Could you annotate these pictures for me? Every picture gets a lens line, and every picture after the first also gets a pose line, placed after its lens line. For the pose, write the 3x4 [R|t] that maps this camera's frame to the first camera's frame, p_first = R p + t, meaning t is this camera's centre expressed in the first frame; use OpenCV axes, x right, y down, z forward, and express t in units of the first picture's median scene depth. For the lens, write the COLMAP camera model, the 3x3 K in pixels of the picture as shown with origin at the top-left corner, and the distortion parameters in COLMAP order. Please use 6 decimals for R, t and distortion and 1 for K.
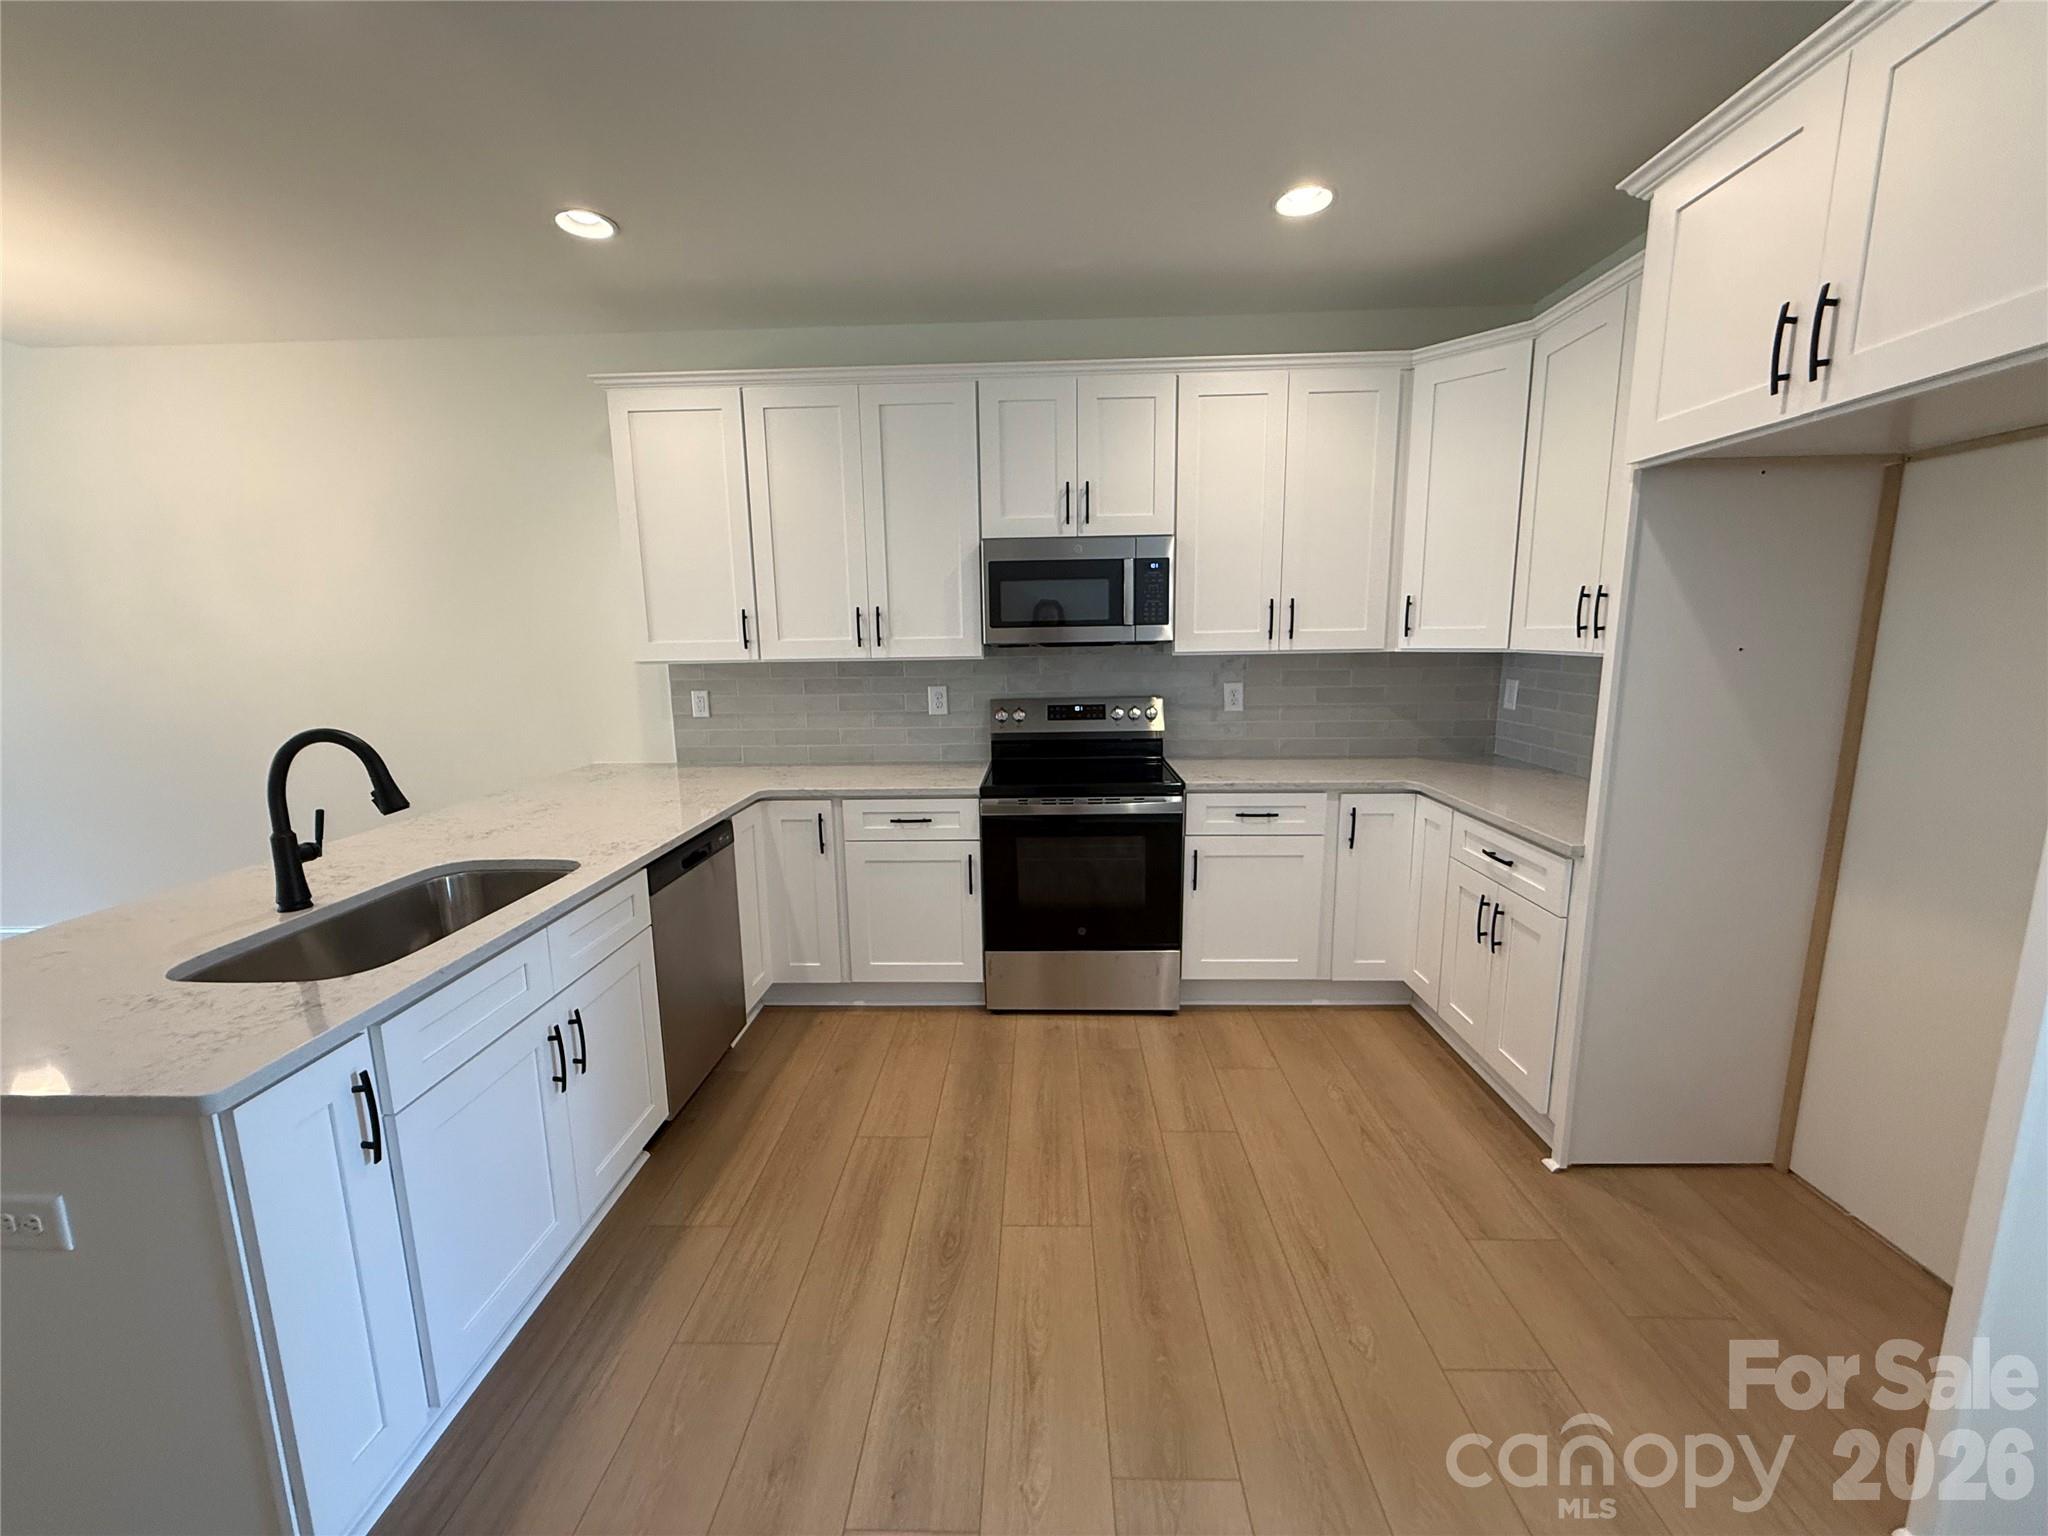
lens RADIAL K [[813.6, 0, 1024.6], [0, 813.6, 766.4], [0, 0, 1]] dist [-0.001133, -0.000133]
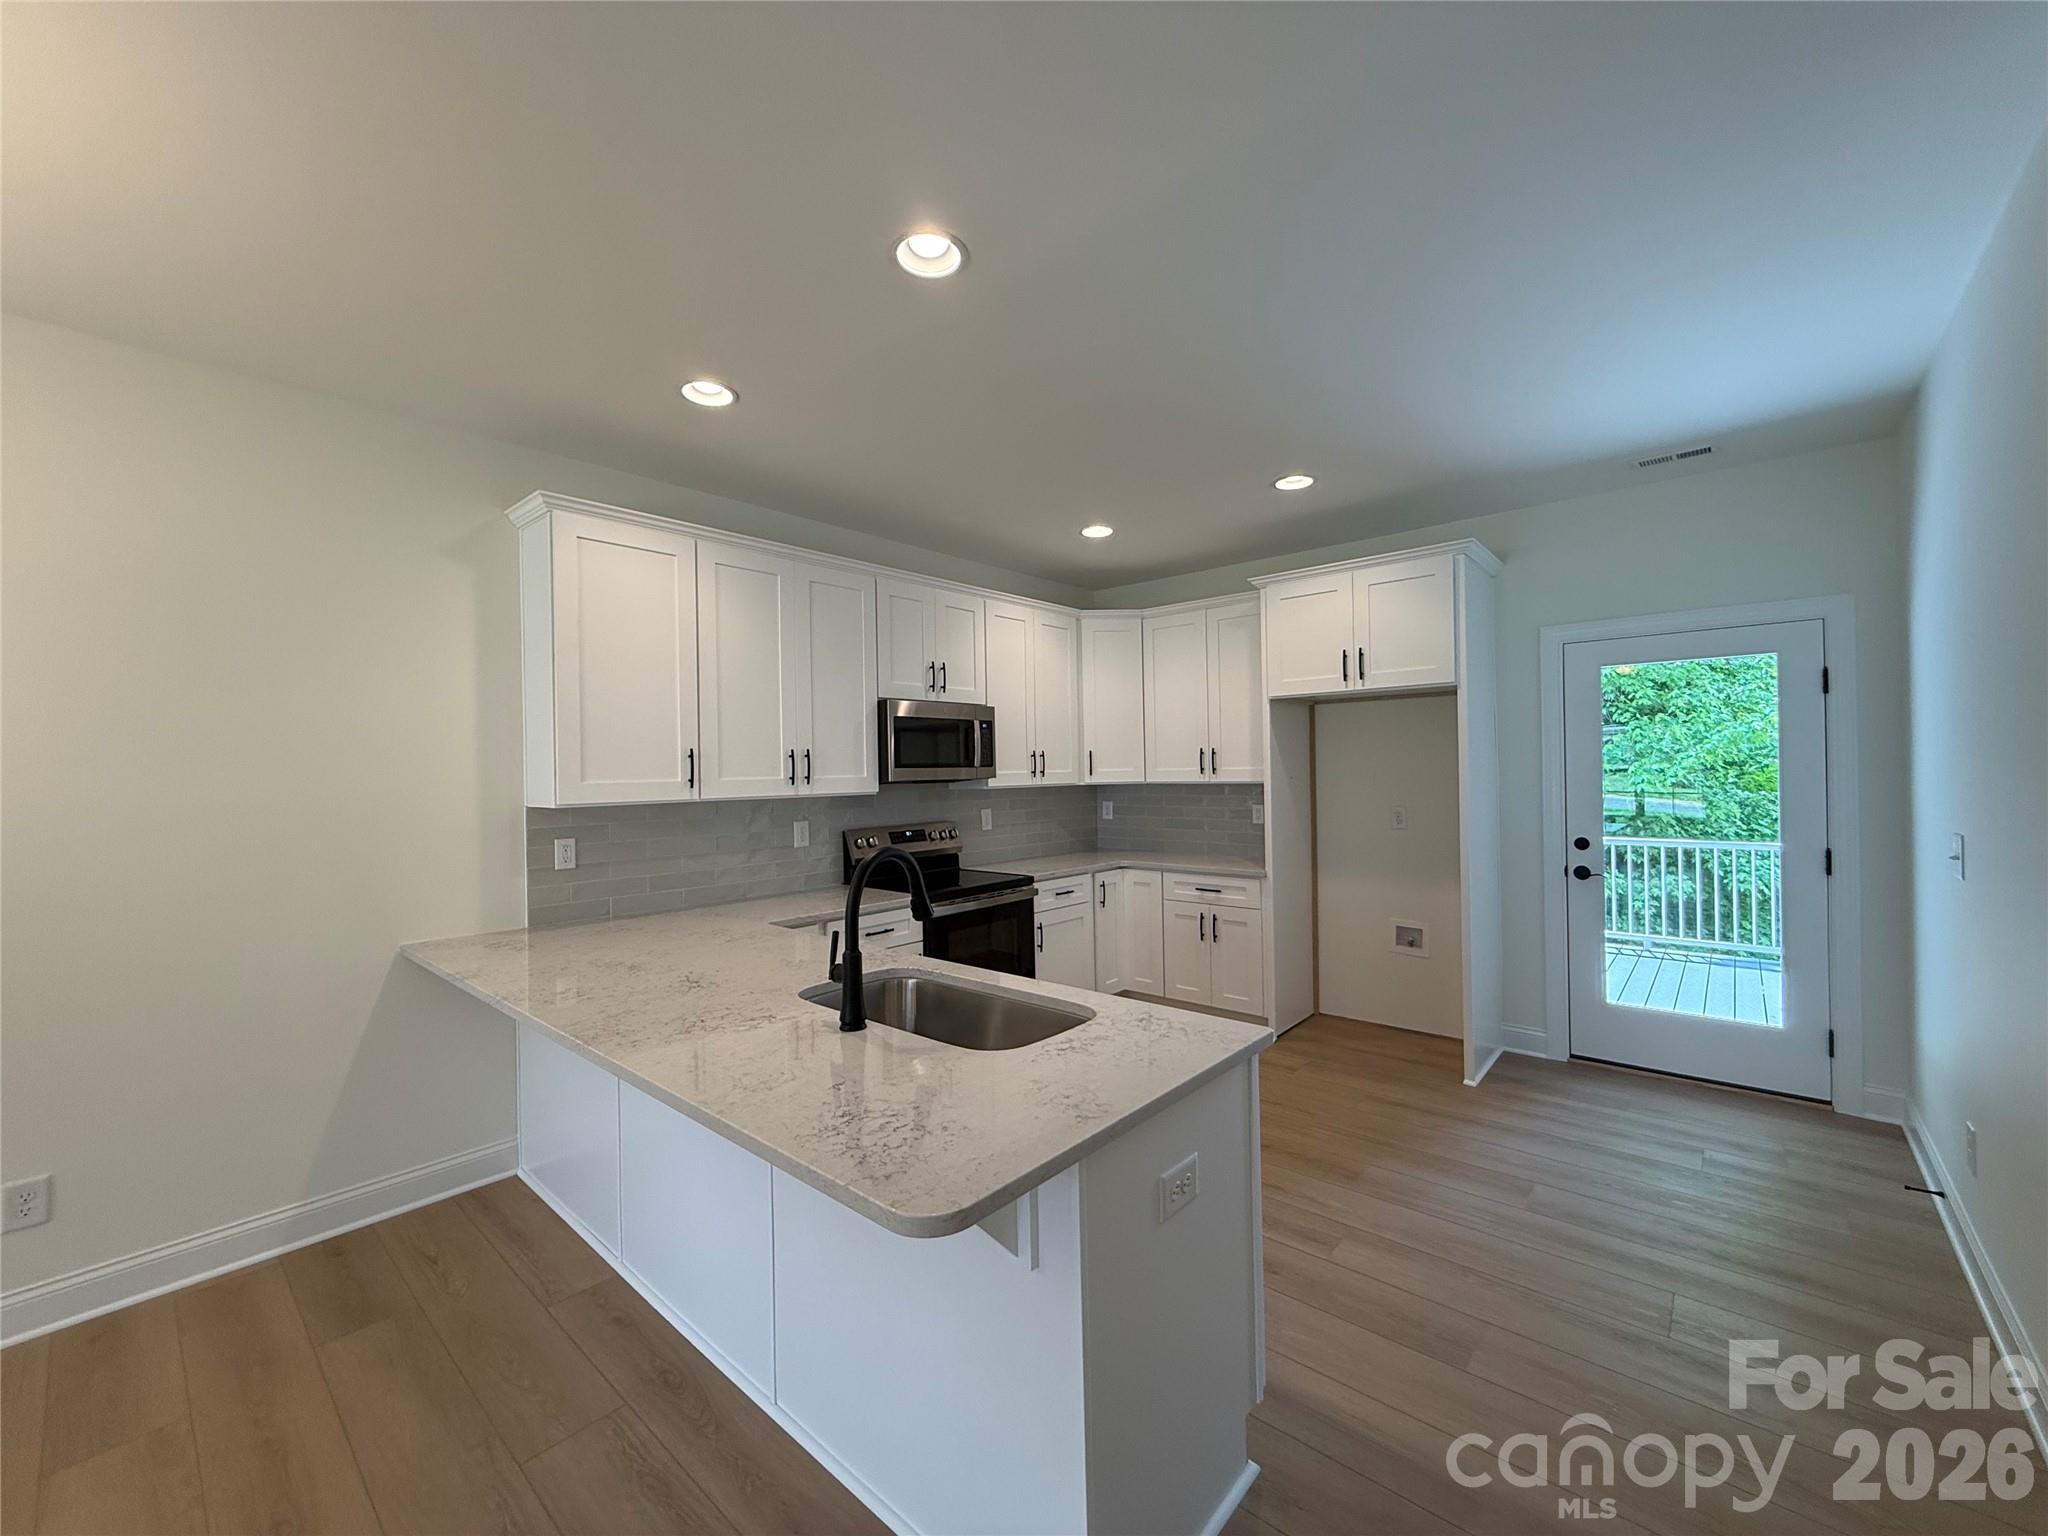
lens RADIAL K [[813.6, 0, 1017.7], [0, 813.6, 766.9], [0, 0, 1]] dist [-0.001133, -0.000133]
pose [[0.642691, 0.007917, 0.766085, -0.876702], [0.132534, 0.983722, -0.121352, 0.001942], [-0.754575, 0.179524, 0.631180, 0.079849]]
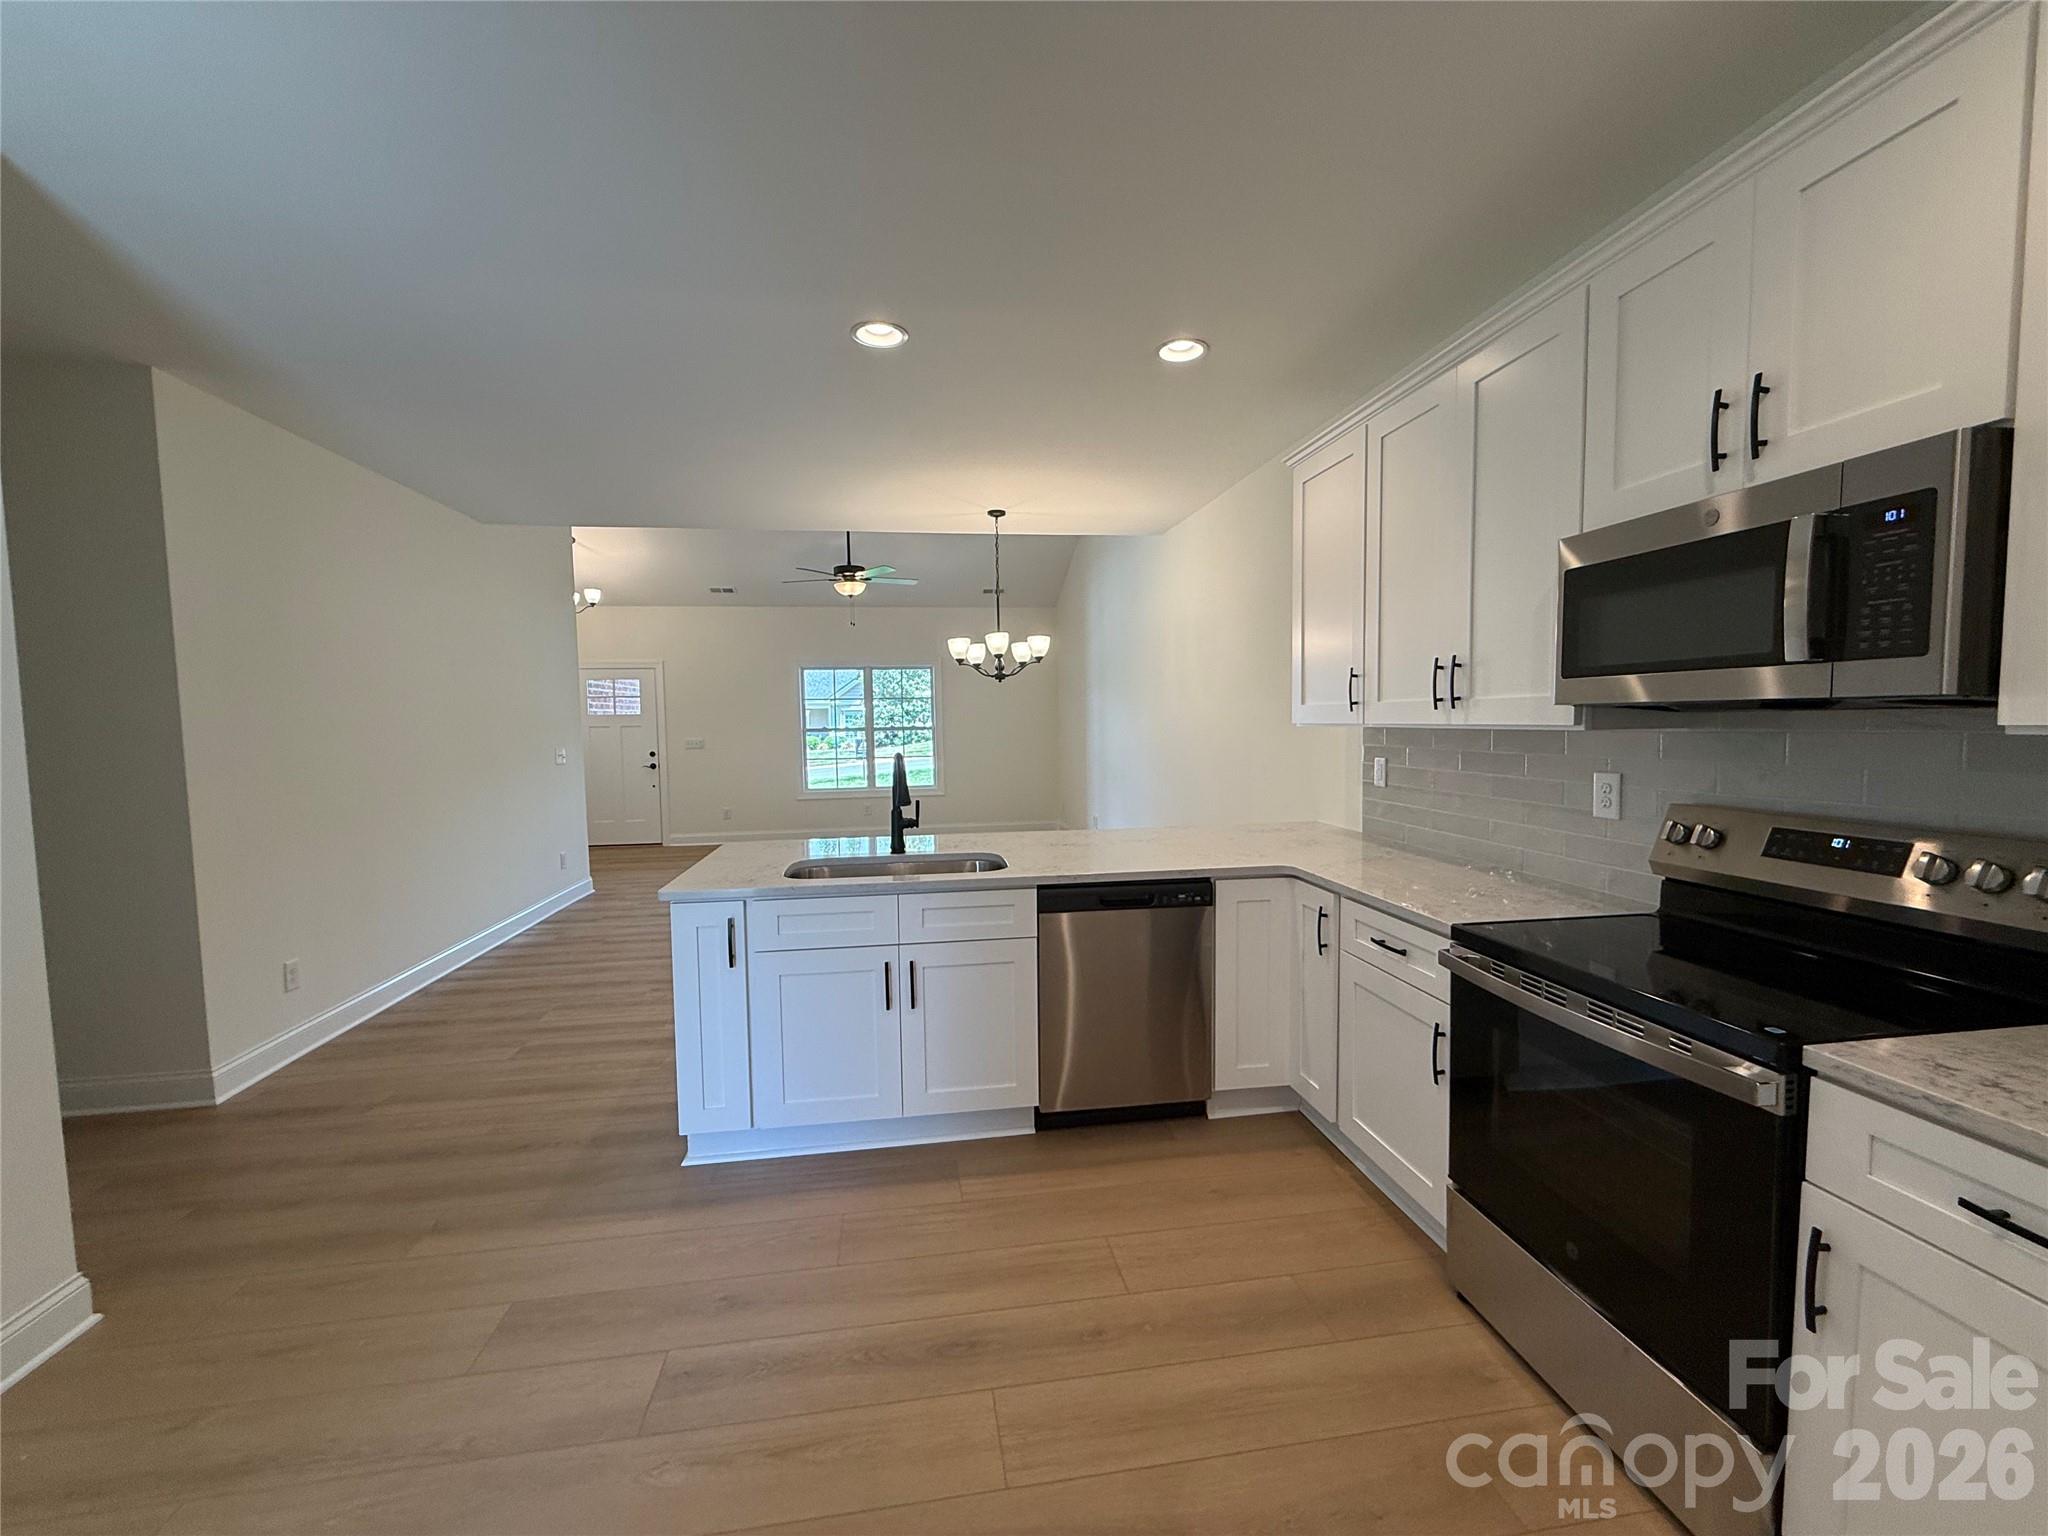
lens RADIAL K [[813.6, 0, 1016.3], [0, 813.6, 769.1], [0, 0, 1]] dist [-0.001133, -0.000133]
pose [[0.176160, 0.074791, -0.981516, 0.489204], [-0.149429, 0.987585, 0.048434, -0.073132], [0.972954, 0.138135, 0.185149, 0.506499]]
